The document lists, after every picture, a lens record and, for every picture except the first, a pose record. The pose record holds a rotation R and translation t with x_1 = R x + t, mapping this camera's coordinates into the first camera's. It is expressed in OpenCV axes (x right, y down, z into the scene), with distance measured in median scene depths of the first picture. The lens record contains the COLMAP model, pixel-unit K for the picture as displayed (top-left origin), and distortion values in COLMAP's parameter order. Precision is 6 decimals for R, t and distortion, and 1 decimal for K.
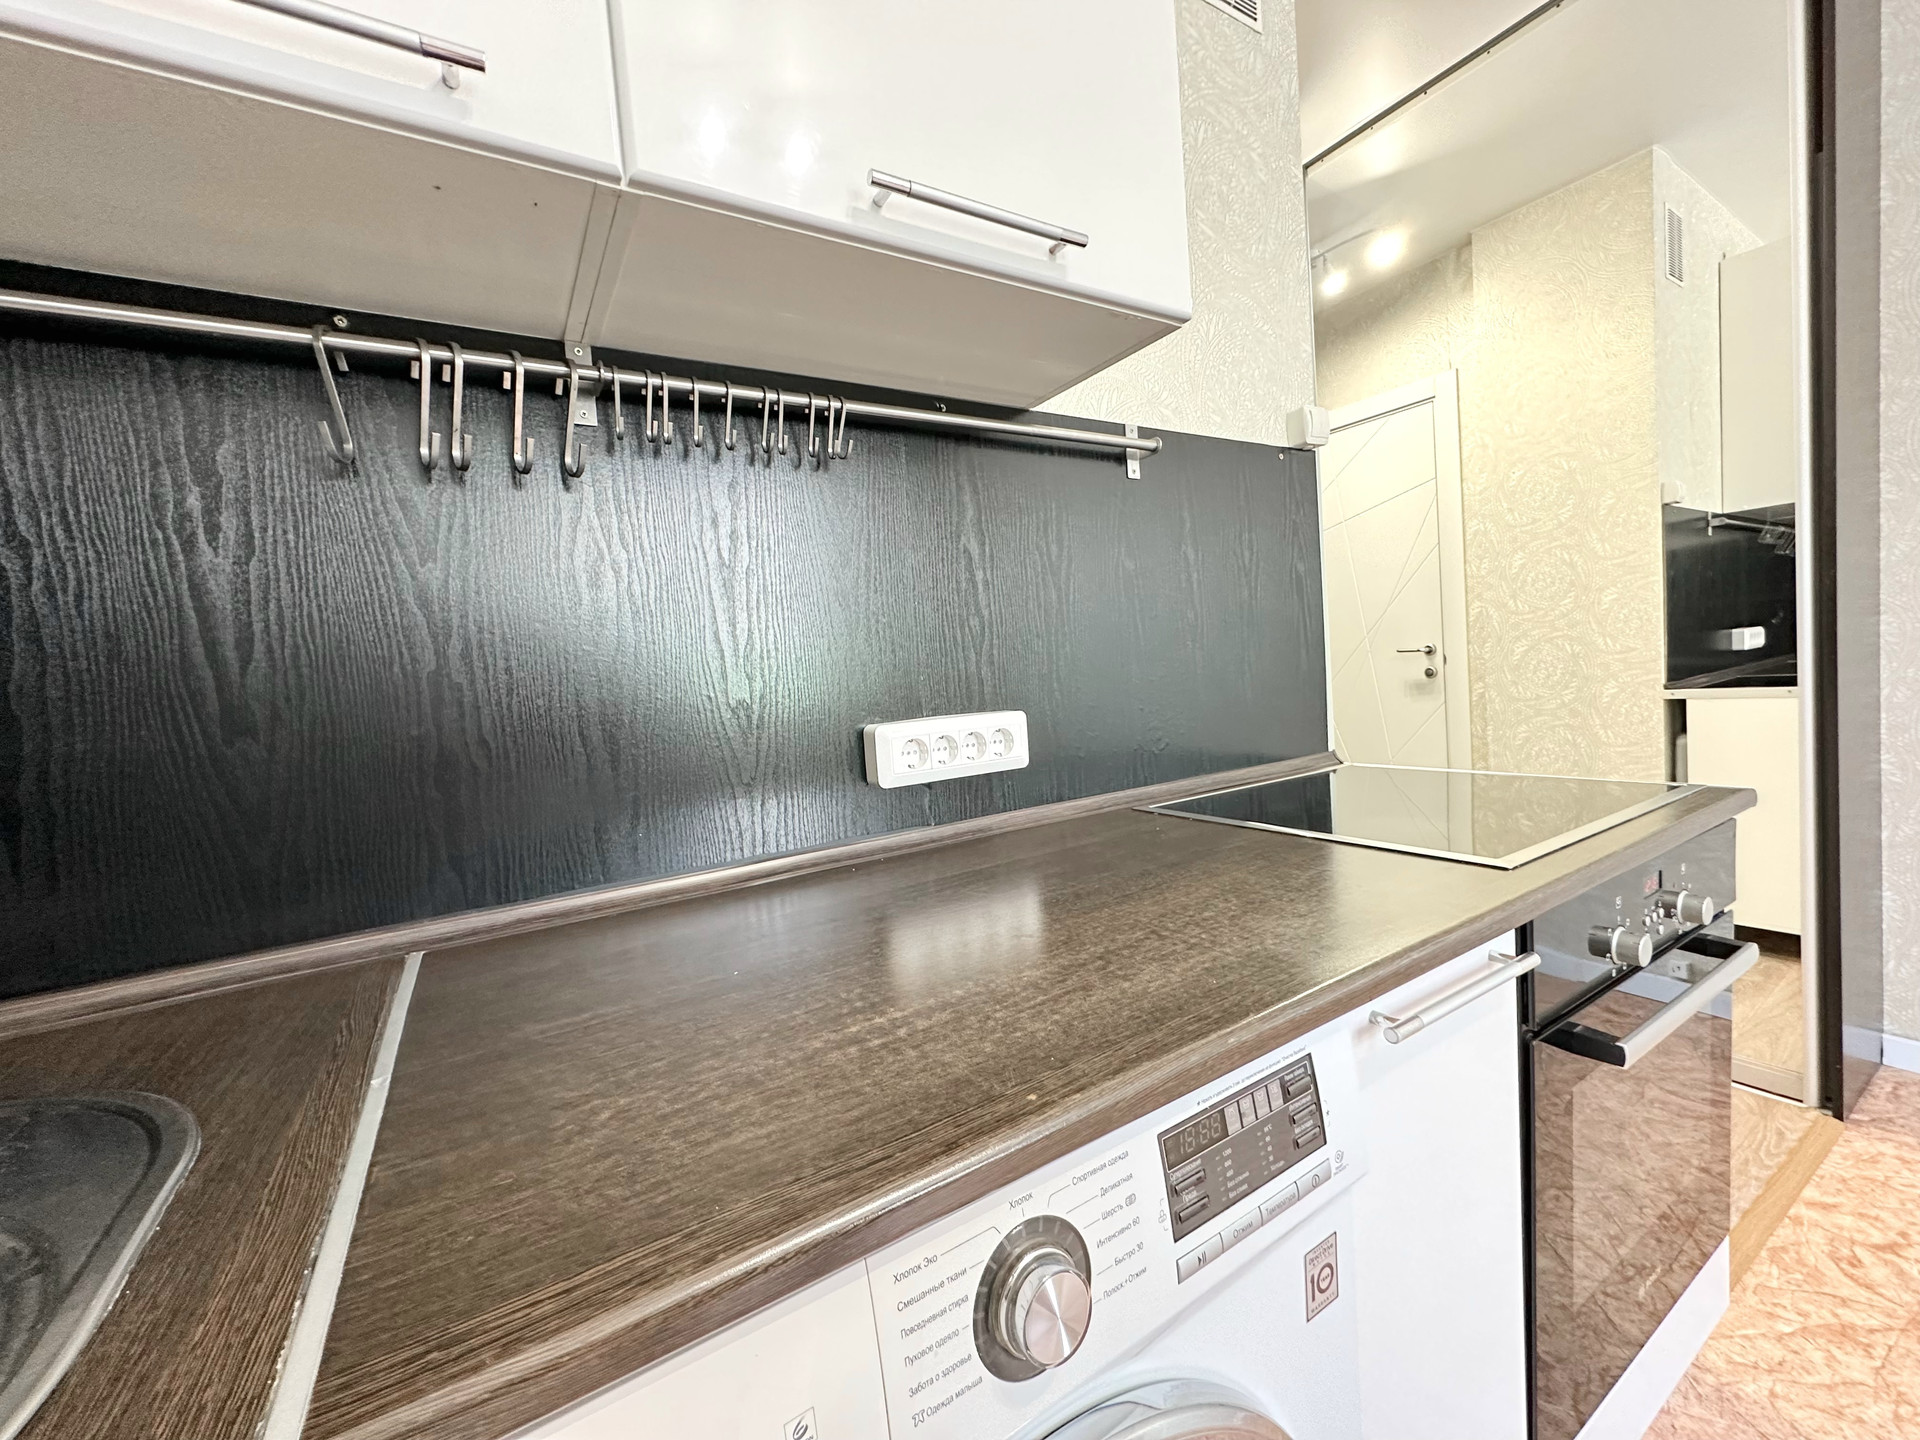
lens RADIAL K [[763.8, 0, 954.8], [0, 763.8, 720.5], [0, 0, 1]] dist [-0.002553, 0.000449]
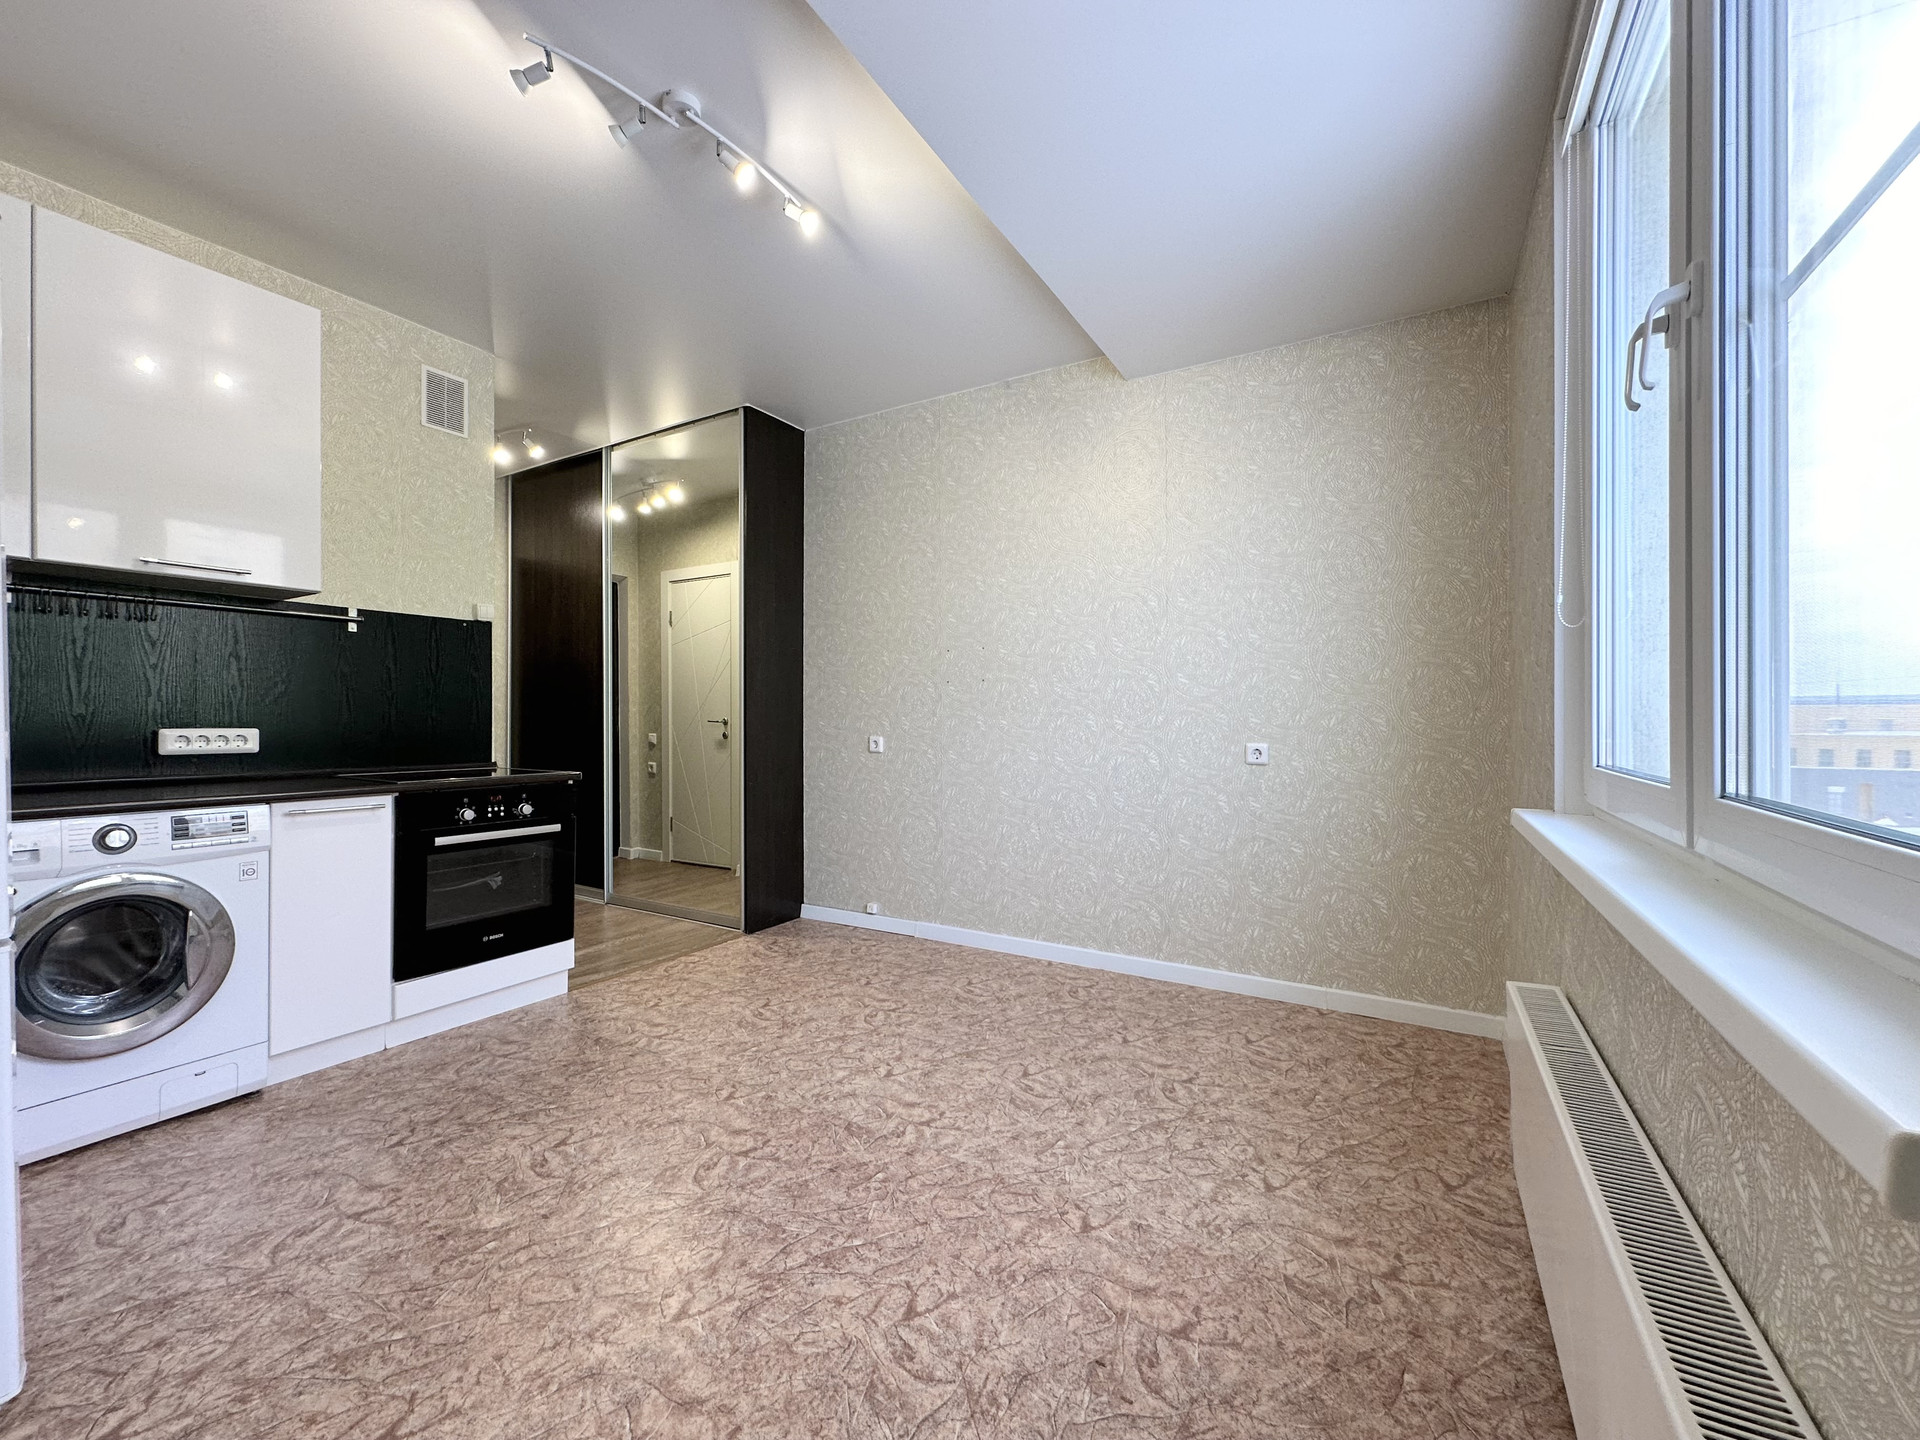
lens RADIAL K [[763.8, 0, 958.4], [0, 763.8, 720.2], [0, 0, 1]] dist [-0.002553, 0.000449]
pose [[0.885819, 0.076451, 0.457690, 0.374769], [-0.041872, 0.995480, -0.085240, 0.028873], [-0.462138, 0.056343, 0.885016, -0.840762]]
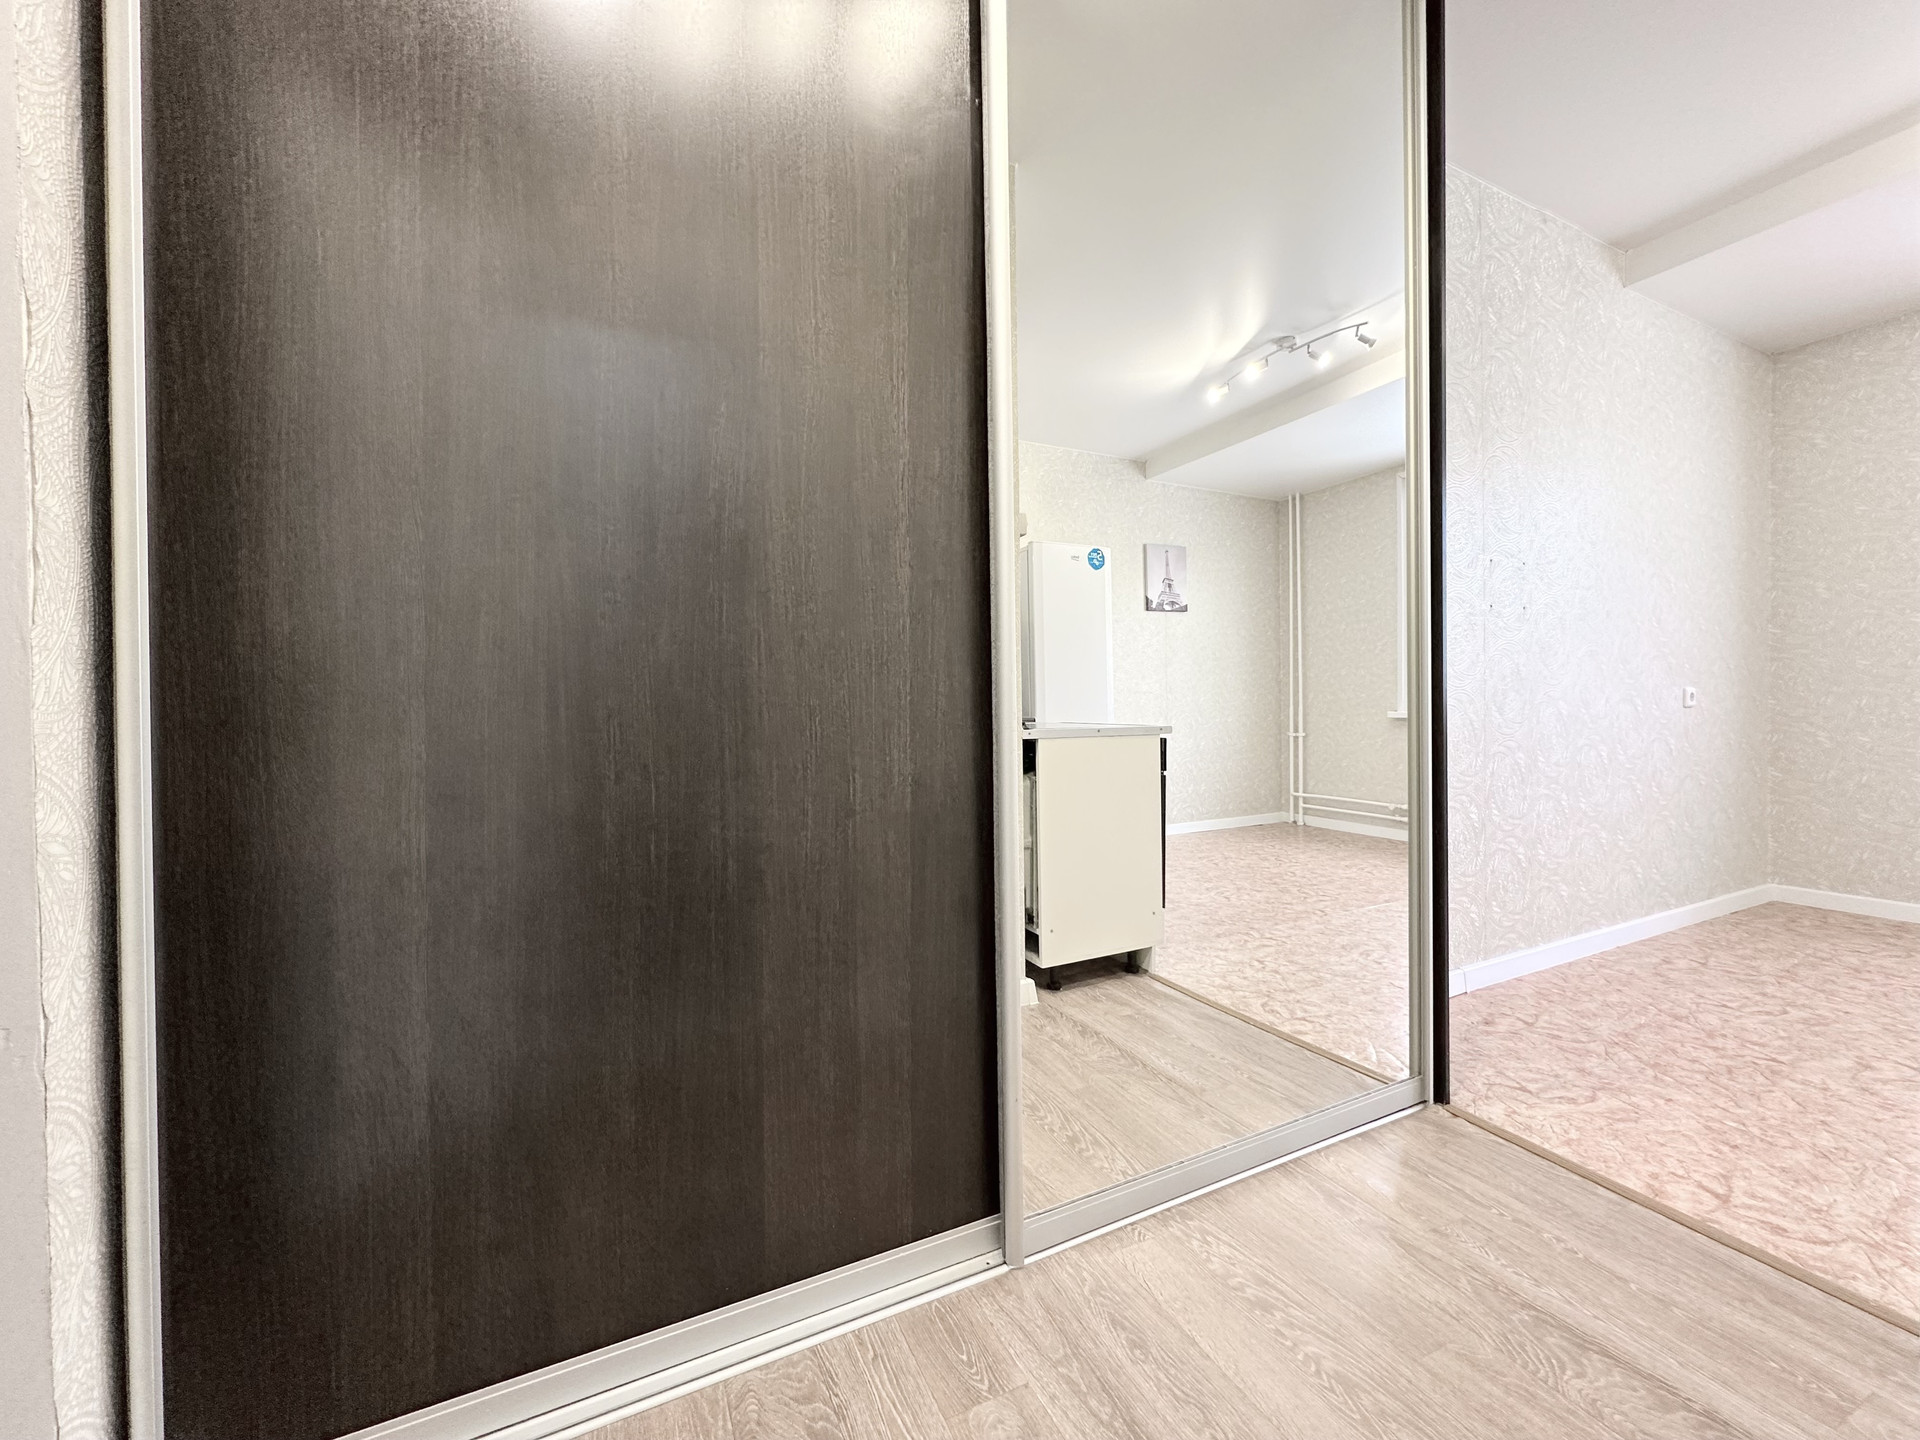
lens RADIAL K [[763.8, 0, 961.0], [0, 763.8, 716.6], [0, 0, 1]] dist [-0.002553, 0.000449]
pose [[0.103492, 0.062210, 0.992683, -0.011432], [0.064263, 0.995539, -0.069089, 0.004164], [-0.992552, 0.070943, 0.099033, 0.932025]]
